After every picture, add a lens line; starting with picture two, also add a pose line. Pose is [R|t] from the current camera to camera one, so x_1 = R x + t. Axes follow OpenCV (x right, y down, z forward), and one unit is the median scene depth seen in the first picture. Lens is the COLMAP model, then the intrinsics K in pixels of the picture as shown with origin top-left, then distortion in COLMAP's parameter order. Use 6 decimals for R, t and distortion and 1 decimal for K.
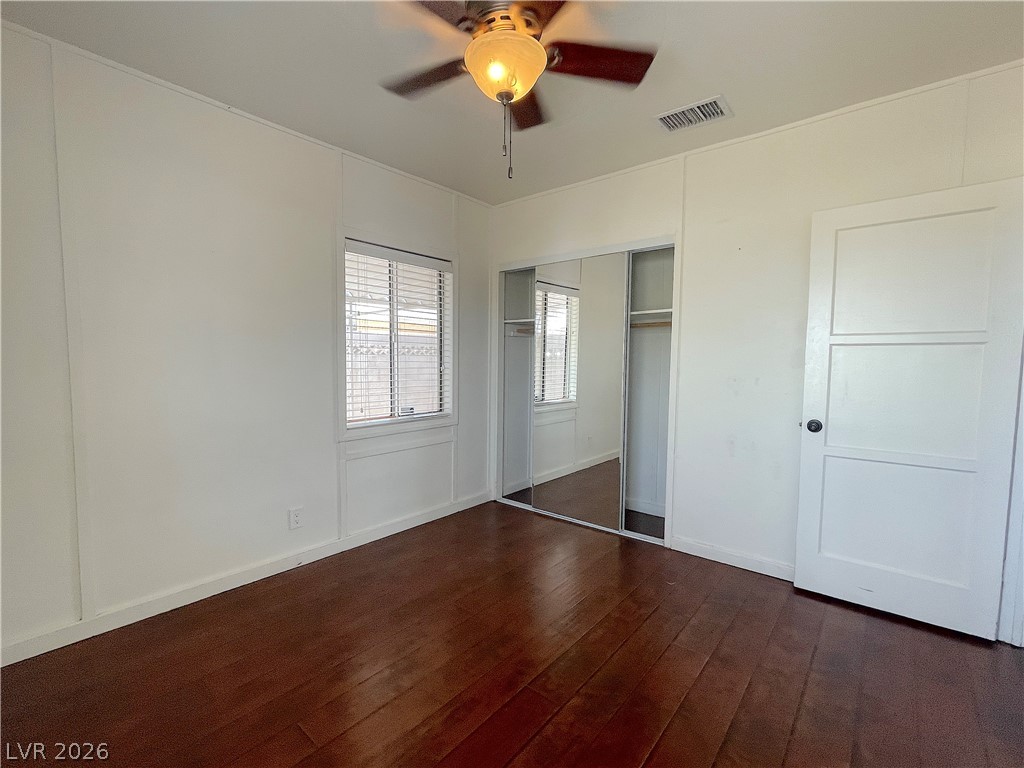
lens RADIAL K [[460.7, 0, 514.2], [0, 460.7, 381.0], [0, 0, 1]] dist [0.007404, -0.001455]
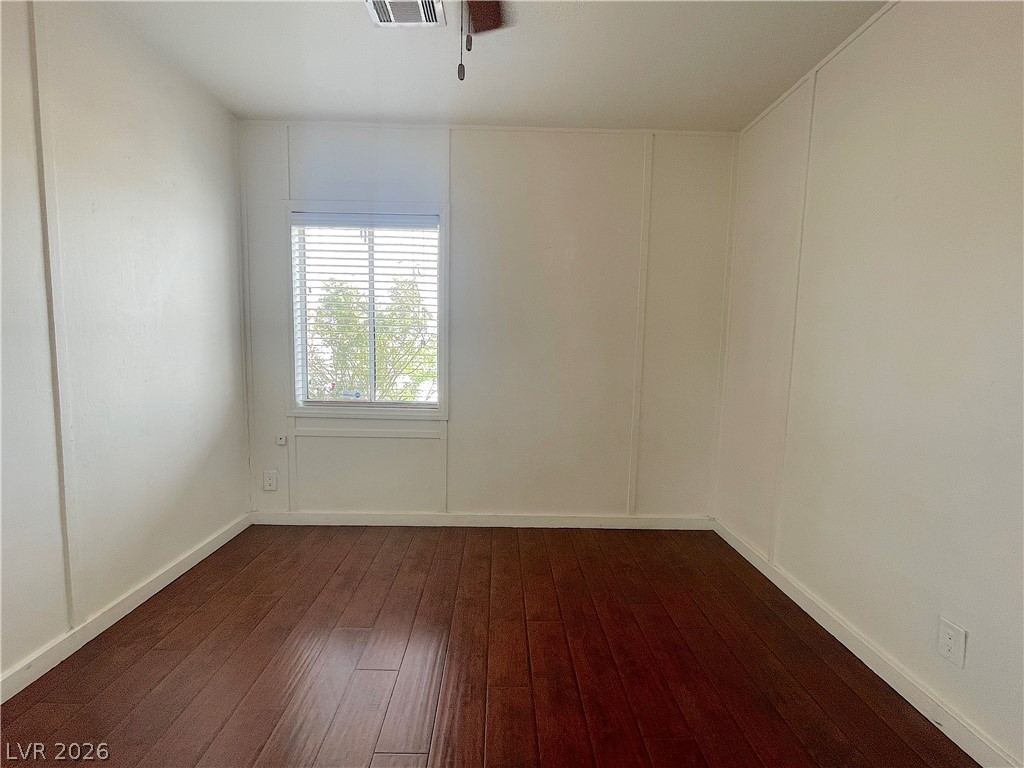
lens RADIAL K [[460.7, 0, 509.8], [0, 460.7, 389.4], [0, 0, 1]] dist [0.007404, -0.001455]
pose [[-0.757258, 0.031362, -0.652362, 0.217292], [-0.068917, 0.989433, 0.127565, -0.023489], [0.649469, 0.141559, -0.747095, 0.853898]]
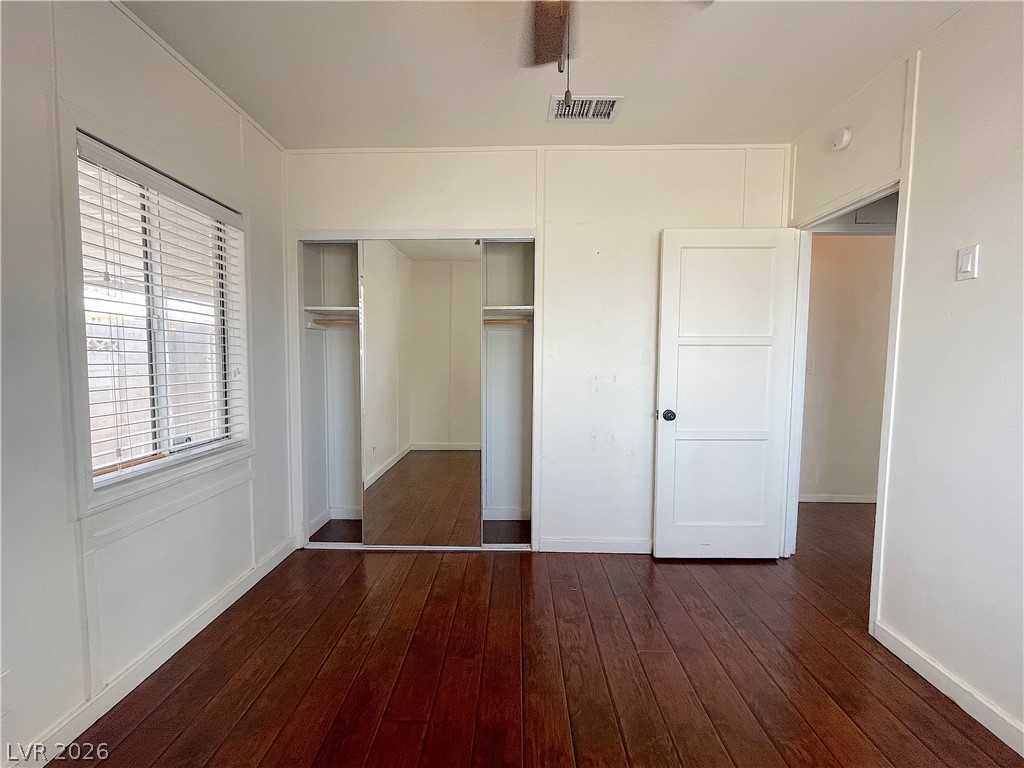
lens RADIAL K [[460.7, 0, 507.4], [0, 460.7, 383.9], [0, 0, 1]] dist [0.007404, -0.001455]
pose [[0.786123, -0.039370, 0.616815, -0.282738], [0.032799, 0.999220, 0.021976, -0.014784], [-0.617200, 0.002955, 0.786801, 0.255262]]
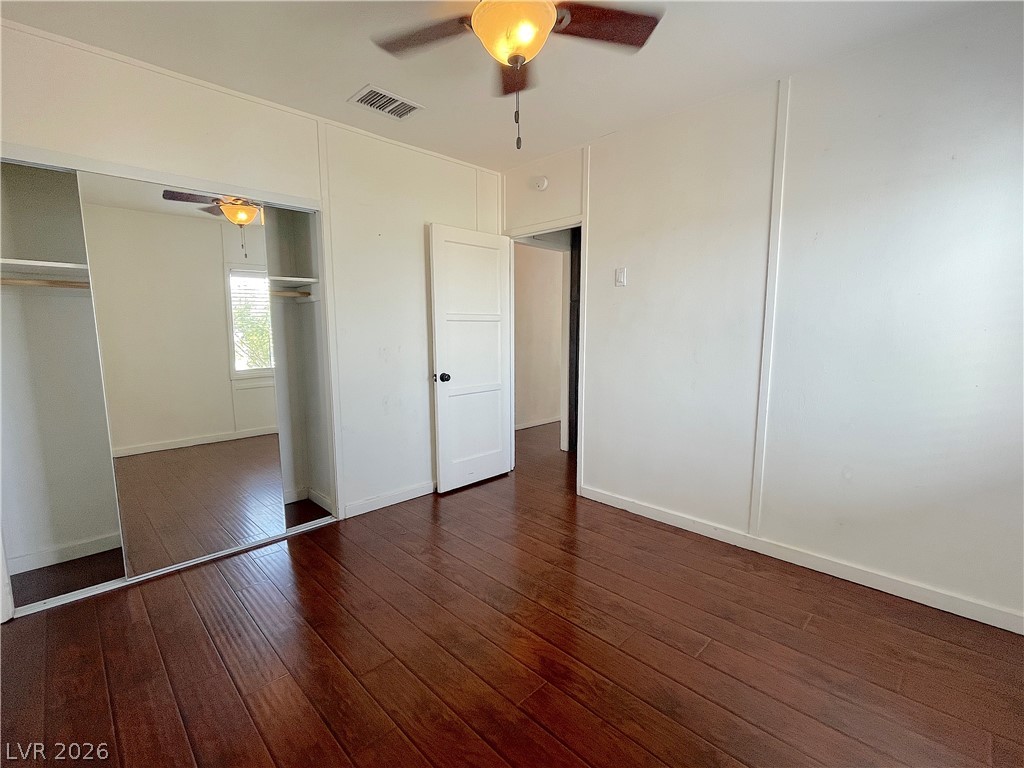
lens RADIAL K [[460.7, 0, 503.5], [0, 460.7, 382.5], [0, 0, 1]] dist [0.007404, -0.001455]
pose [[0.115972, -0.121307, 0.985817, -0.552309], [0.060260, 0.991545, 0.114923, -0.029727], [-0.991423, 0.046077, 0.122302, 0.482386]]
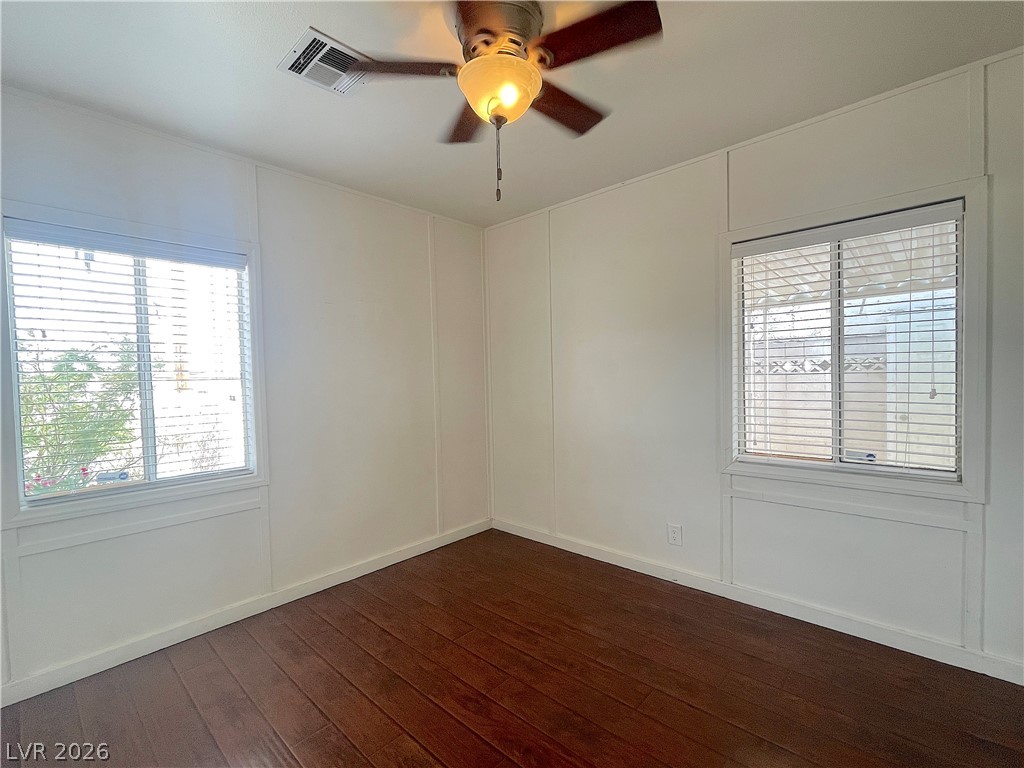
lens RADIAL K [[460.7, 0, 498.4], [0, 460.7, 389.4], [0, 0, 1]] dist [0.007404, -0.001455]
pose [[-0.071087, 0.011531, -0.997403, 0.484237], [-0.029230, 0.999480, 0.013638, -0.025983], [0.997042, 0.030124, -0.070713, 0.555692]]
